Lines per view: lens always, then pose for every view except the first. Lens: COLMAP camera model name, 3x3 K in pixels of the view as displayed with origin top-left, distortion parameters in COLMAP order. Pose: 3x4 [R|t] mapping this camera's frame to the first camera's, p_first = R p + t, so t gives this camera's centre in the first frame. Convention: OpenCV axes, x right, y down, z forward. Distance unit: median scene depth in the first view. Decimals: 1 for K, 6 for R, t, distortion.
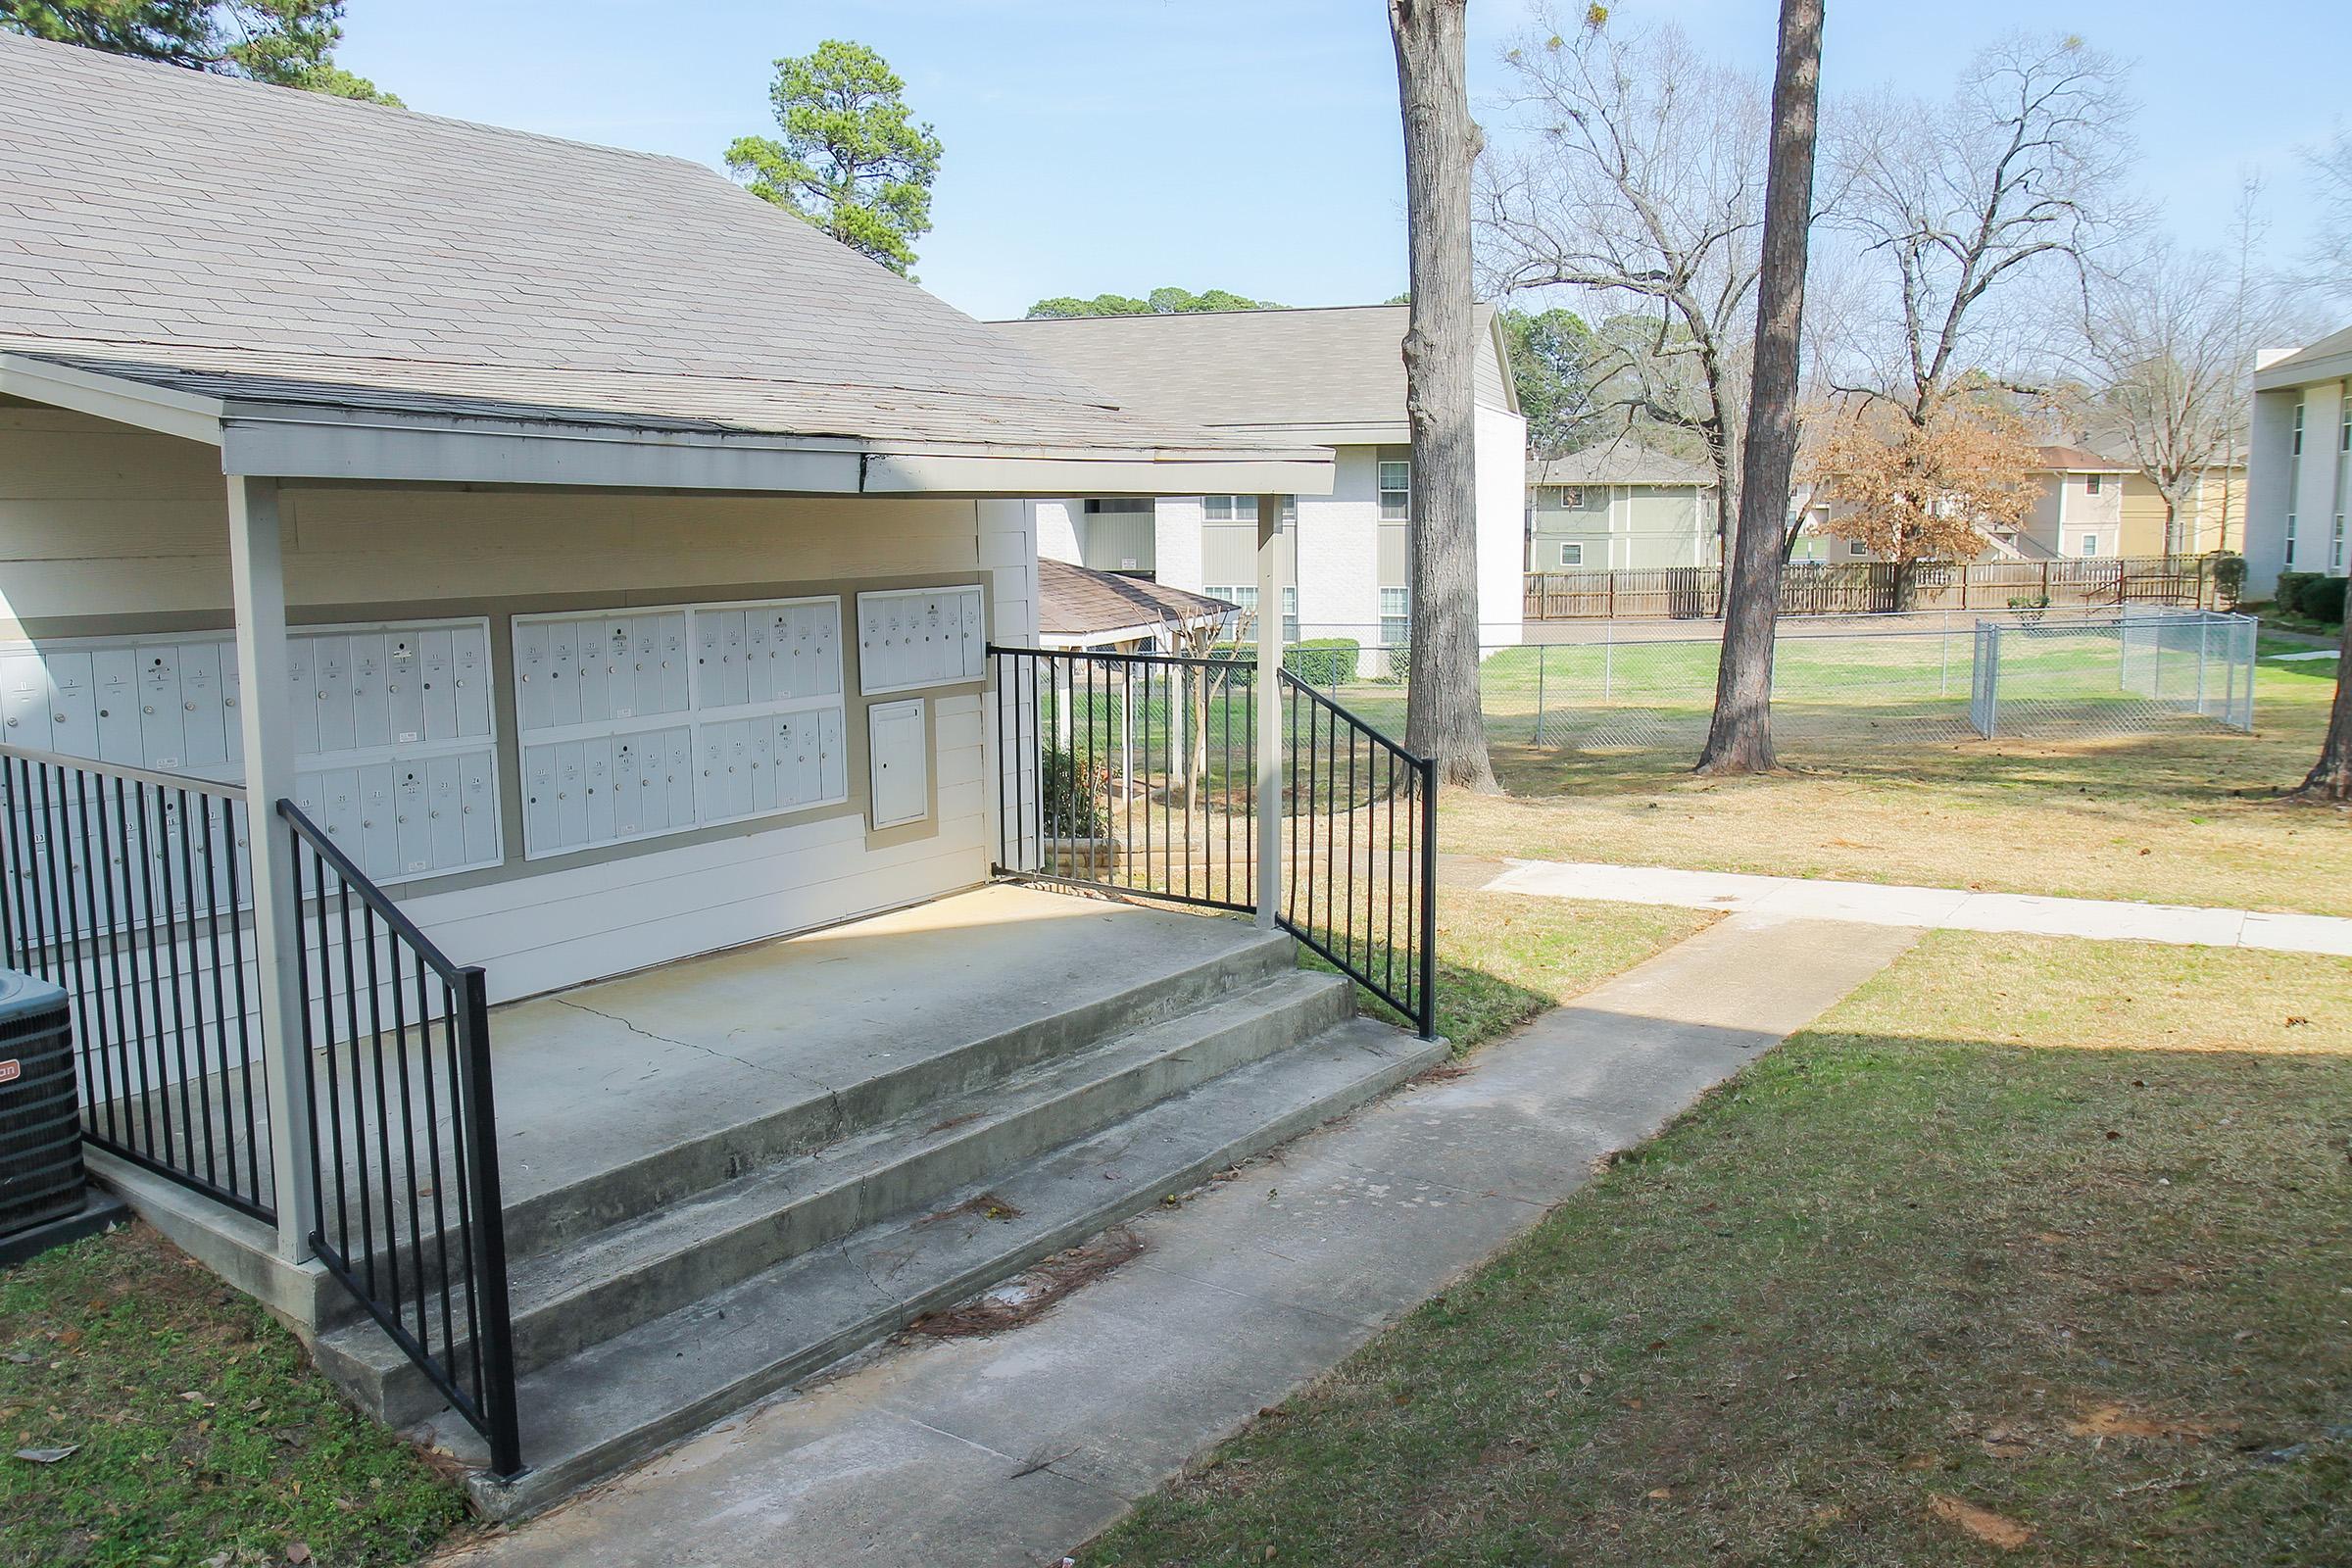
lens RADIAL K [[1856.6, 0, 1163.3], [0, 1856.6, 779.5], [0, 0, 1]] dist [-0.098725, 0.096452]
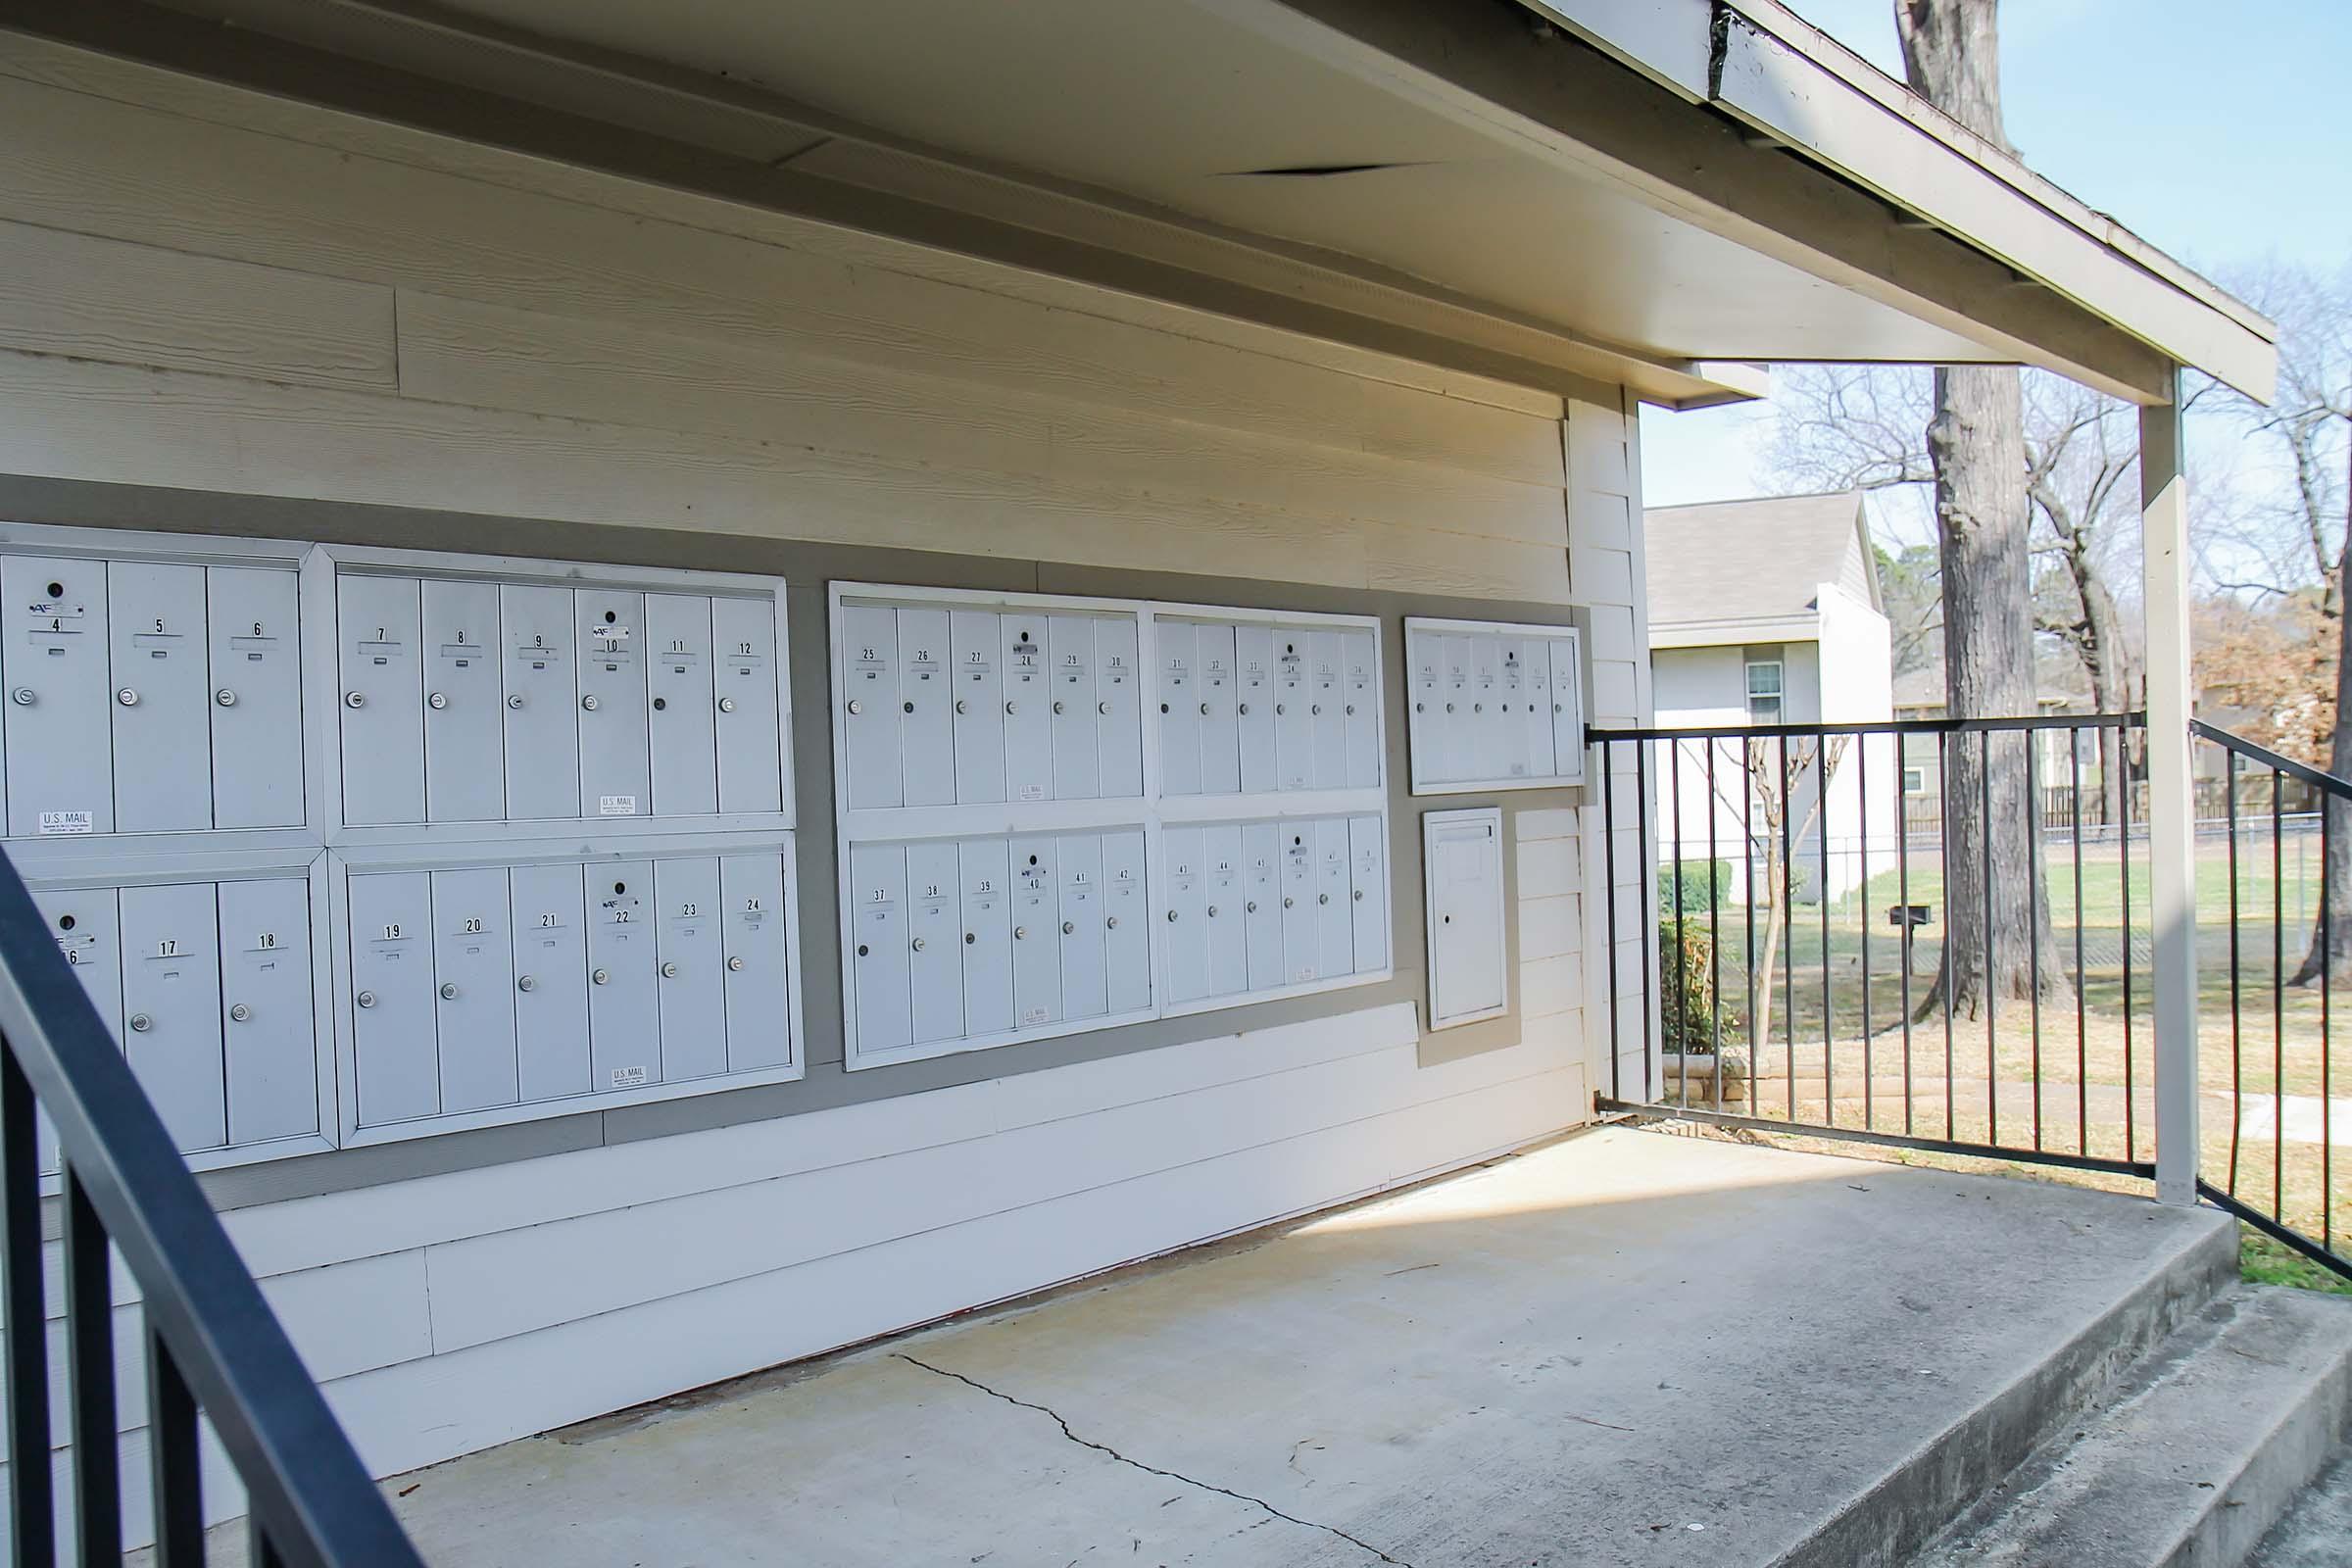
lens RADIAL K [[1856.6, 0, 1180.9], [0, 1856.6, 787.5], [0, 0, 1]] dist [-0.098725, 0.096452]
pose [[0.989926, -0.022403, -0.139800, -0.154604], [0.003731, 0.991187, -0.132417, 0.028887], [0.141535, 0.130562, 0.981286, 0.425445]]
